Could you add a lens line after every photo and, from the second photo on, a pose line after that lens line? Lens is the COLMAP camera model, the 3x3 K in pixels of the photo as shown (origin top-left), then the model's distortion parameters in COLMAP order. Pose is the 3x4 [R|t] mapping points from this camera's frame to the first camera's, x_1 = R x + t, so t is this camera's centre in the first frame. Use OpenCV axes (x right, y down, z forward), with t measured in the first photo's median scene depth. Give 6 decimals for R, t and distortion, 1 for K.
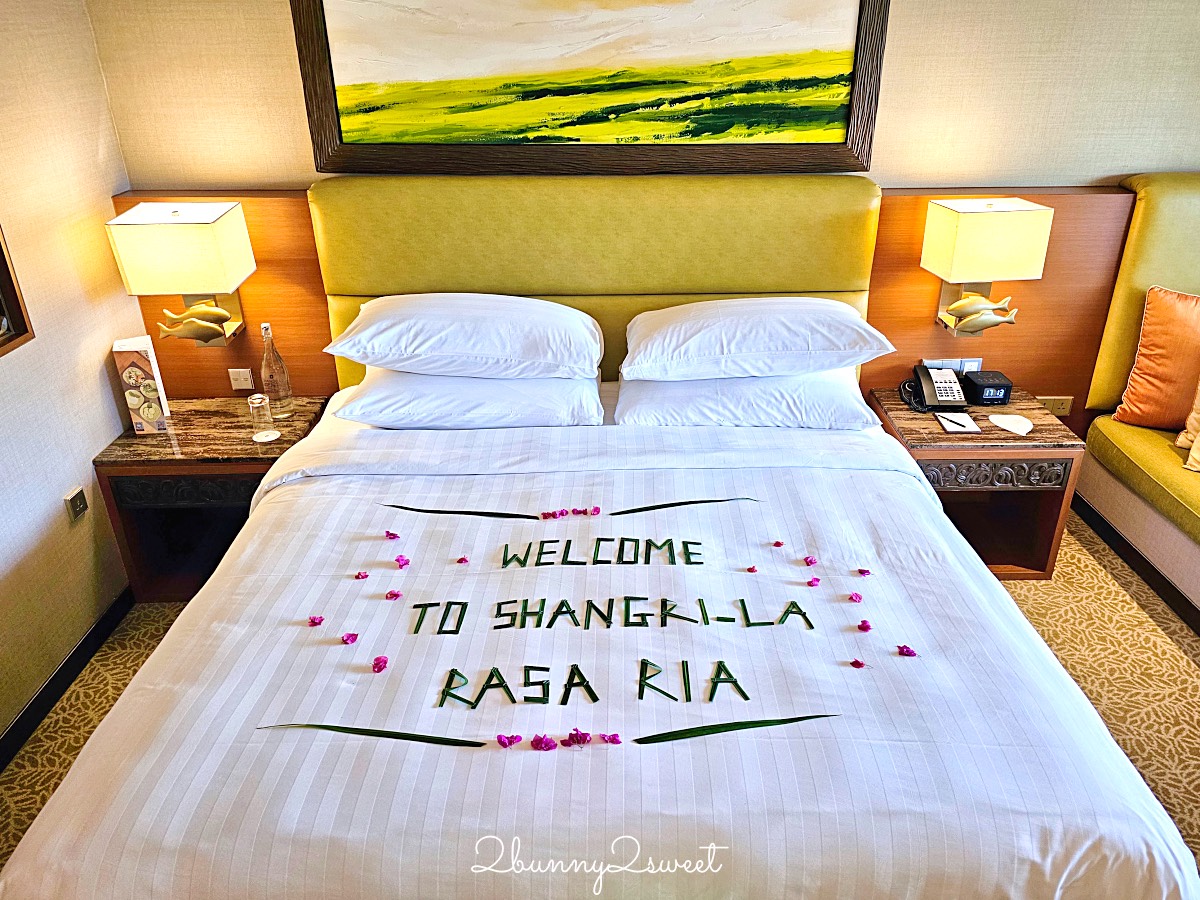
lens RADIAL K [[808.6, 0, 664.5], [0, 808.6, 448.7], [0, 0, 1]] dist [0.061190, -0.073203]
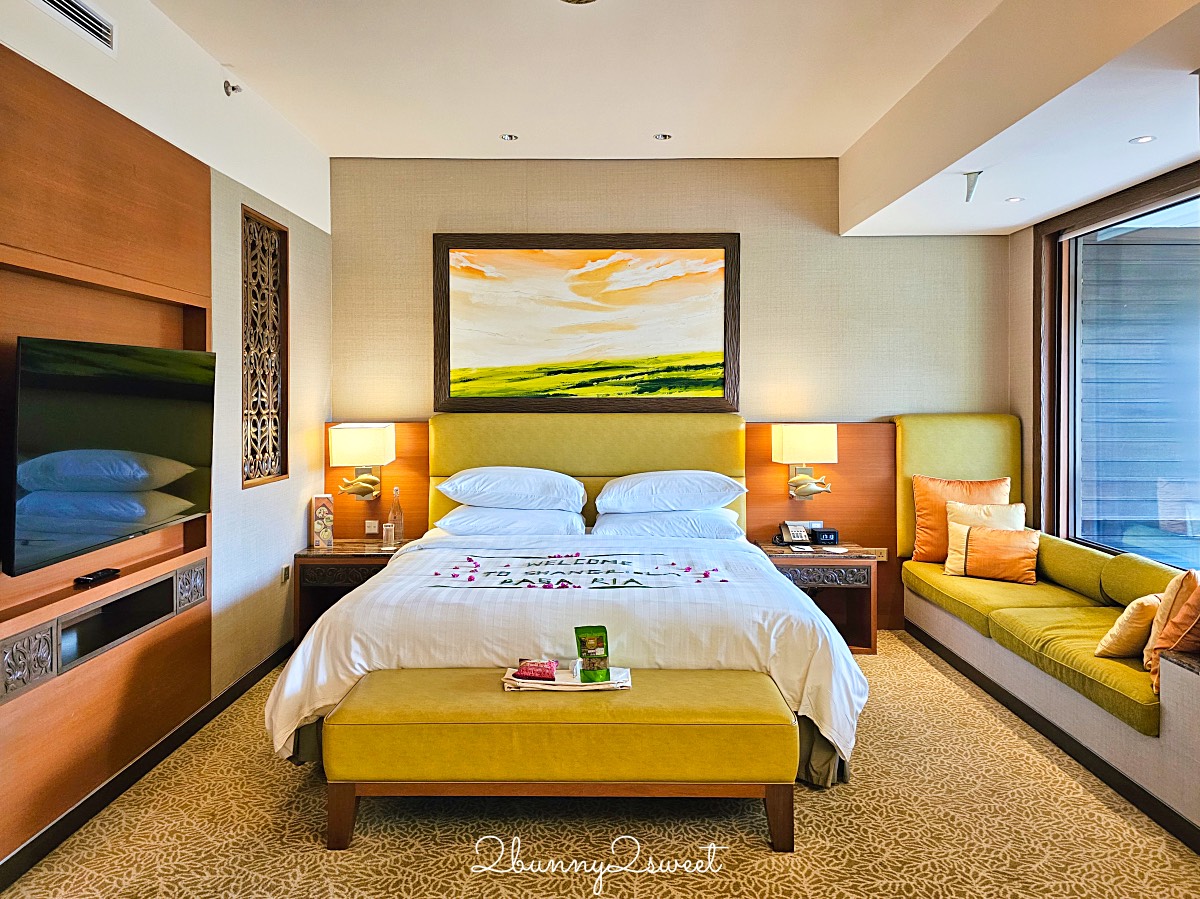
lens RADIAL K [[808.6, 0, 664.5], [0, 808.6, 448.2], [0, 0, 1]] dist [0.061190, -0.073203]
pose [[0.999886, -0.014953, -0.002132, 0.096159], [0.012811, 0.914354, -0.404714, 0.475838], [0.008001, 0.404640, 0.914441, -0.626424]]
